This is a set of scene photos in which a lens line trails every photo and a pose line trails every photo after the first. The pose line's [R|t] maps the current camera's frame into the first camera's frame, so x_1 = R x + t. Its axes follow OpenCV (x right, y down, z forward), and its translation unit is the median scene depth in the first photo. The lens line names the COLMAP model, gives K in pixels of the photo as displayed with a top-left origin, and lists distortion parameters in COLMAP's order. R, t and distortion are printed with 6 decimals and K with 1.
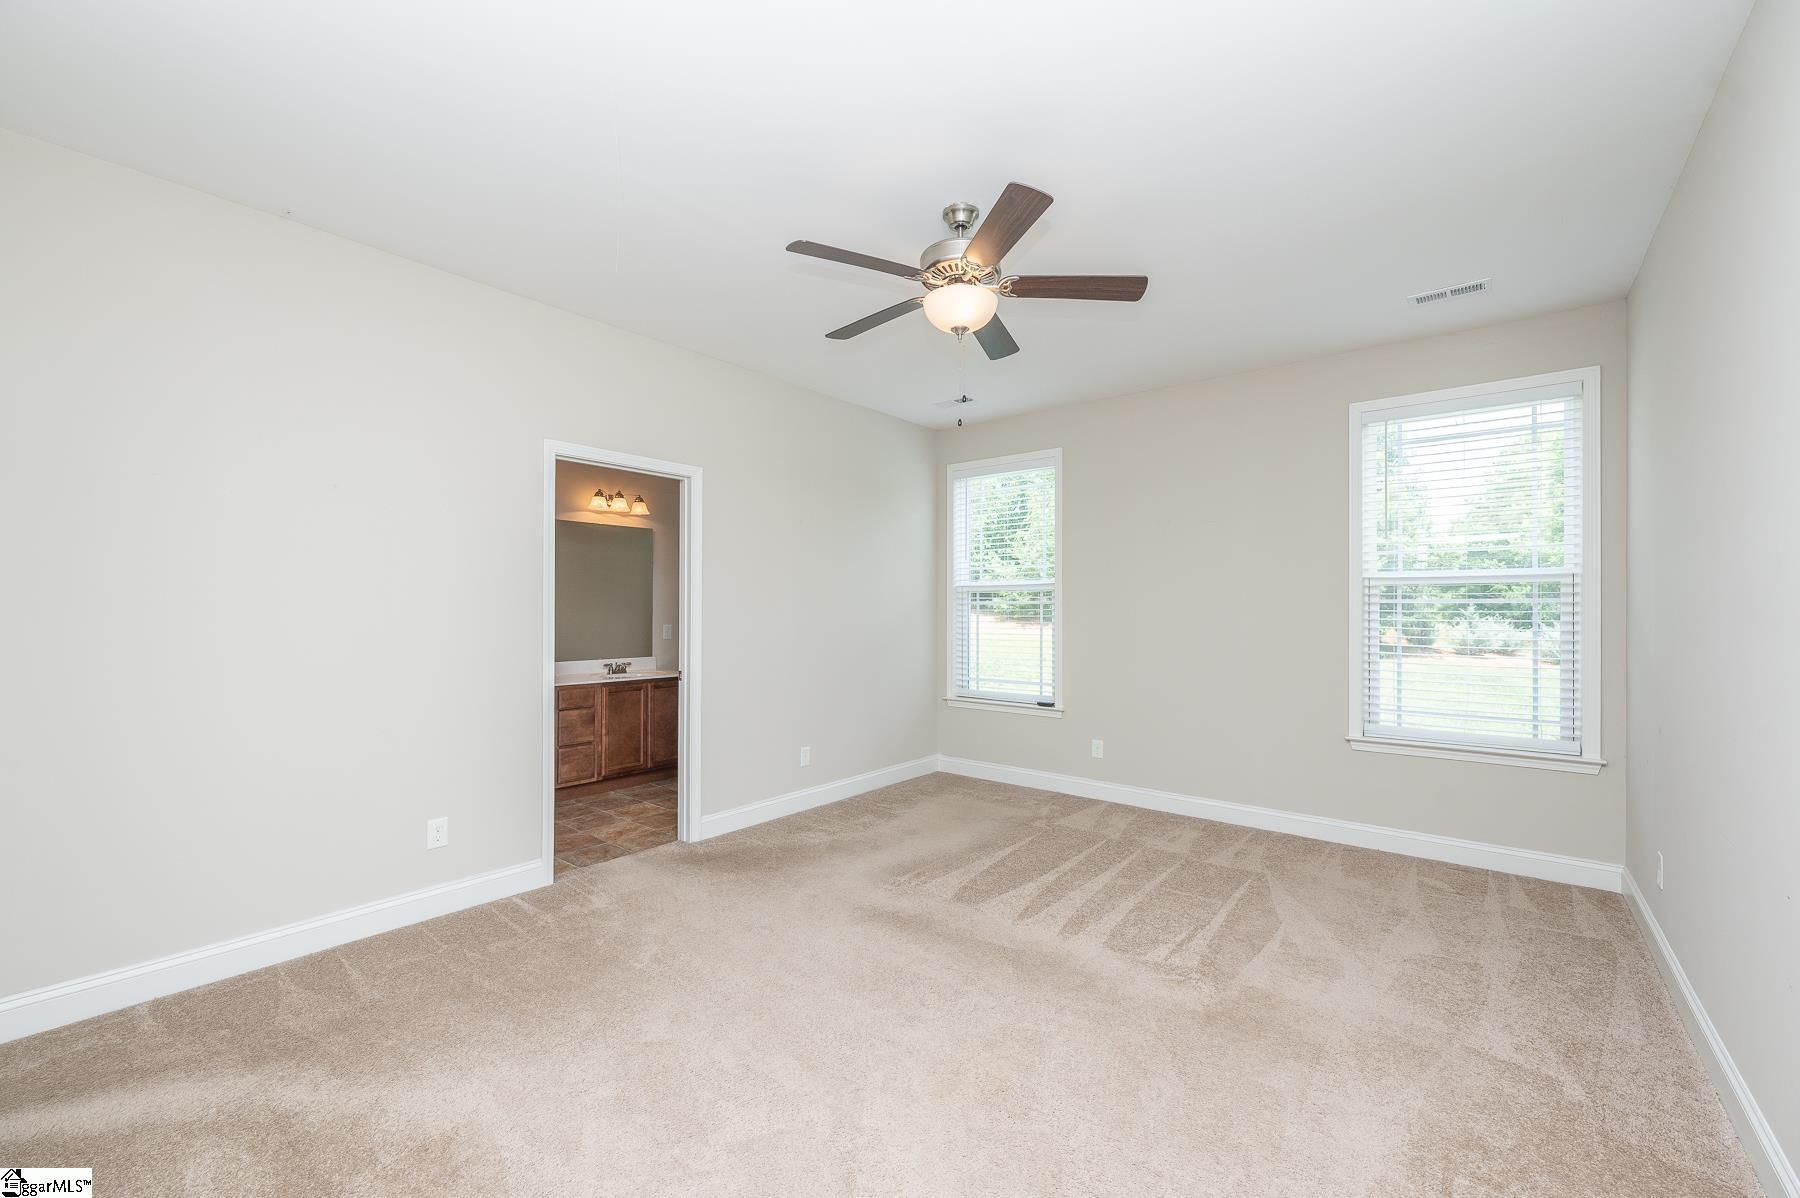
lens RADIAL K [[711.3, 0, 897.4], [0, 711.3, 611.0], [0, 0, 1]] dist [-0.032849, 0.000044]
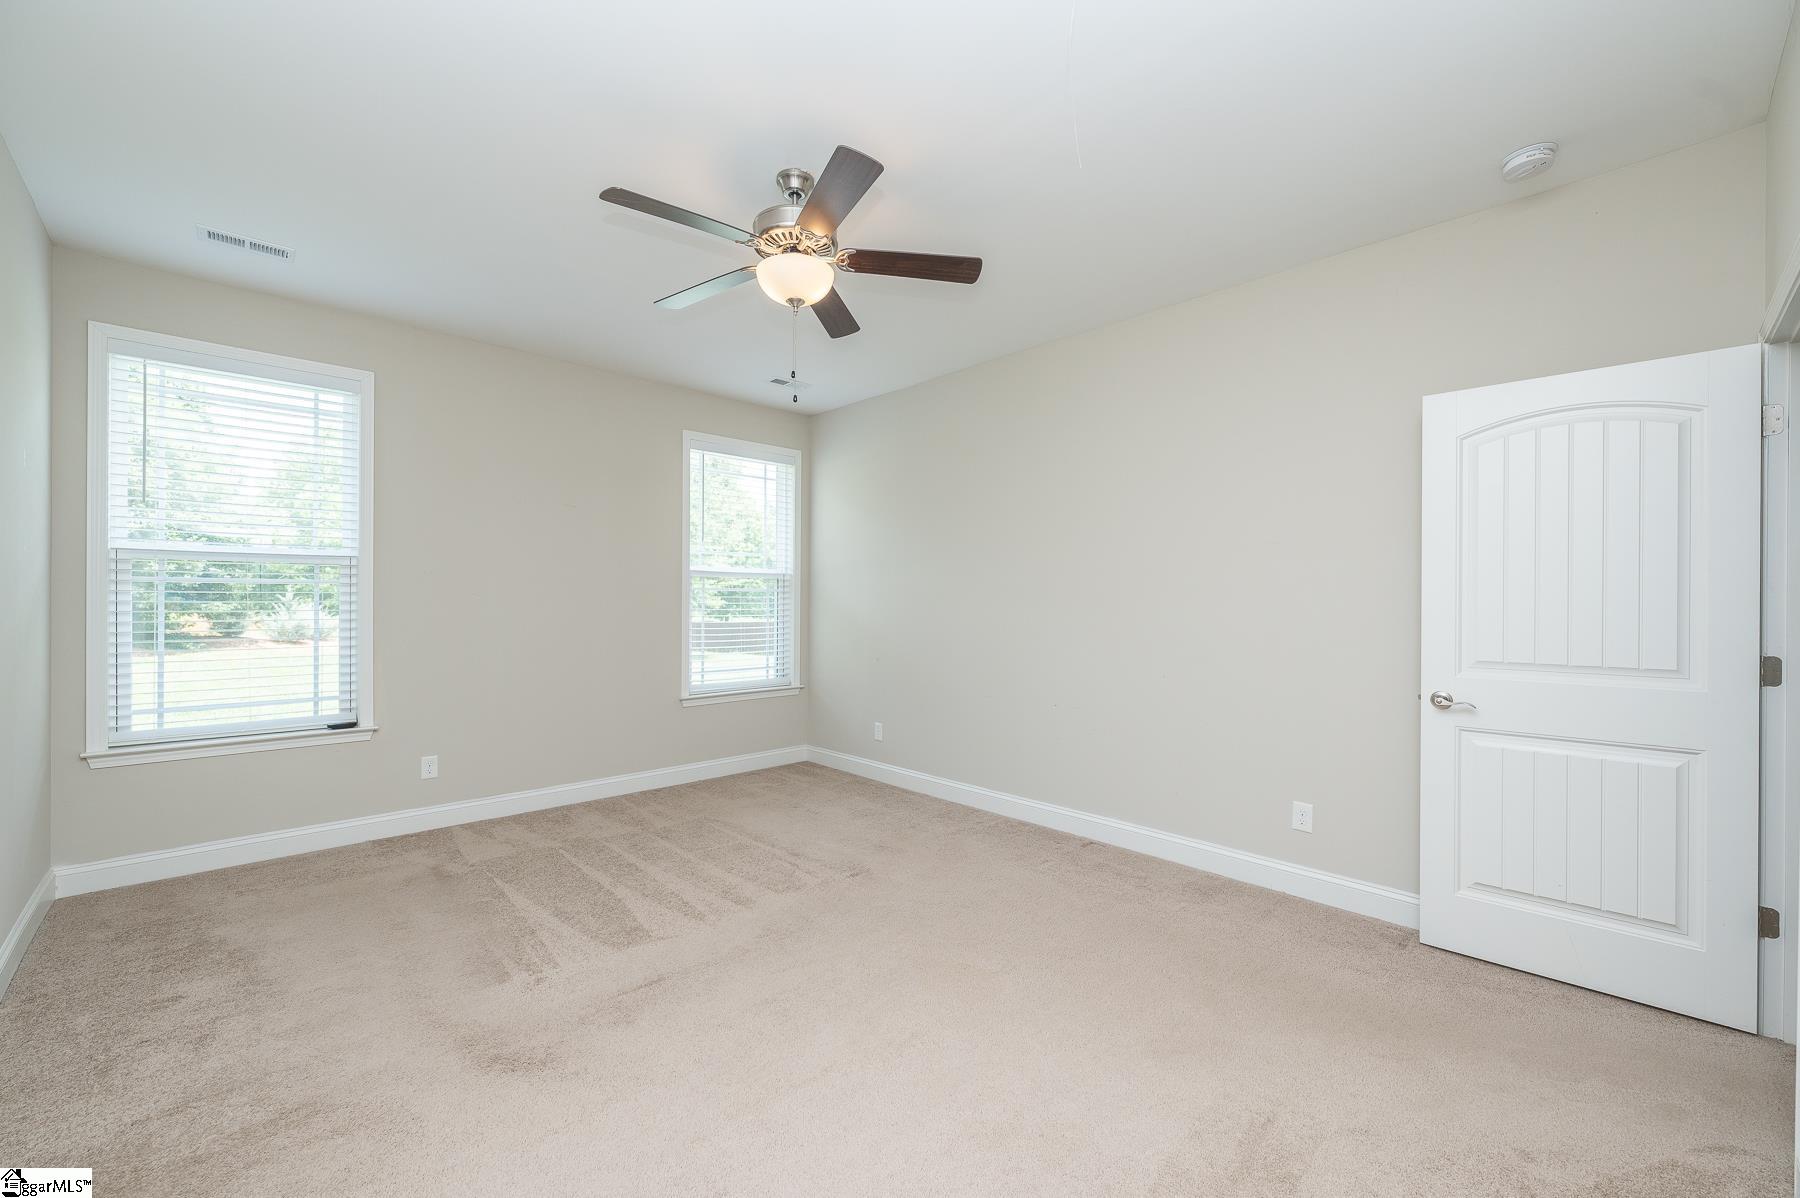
lens RADIAL K [[716.0, 0, 890.1], [0, 716.0, 601.4], [0, 0, 1]] dist [-0.000292, -0.000128]
pose [[0.107383, -0.006310, 0.994198, -0.459511], [-0.008011, 0.999942, 0.007212, -0.002304], [-0.994185, -0.008739, 0.107326, 0.393870]]
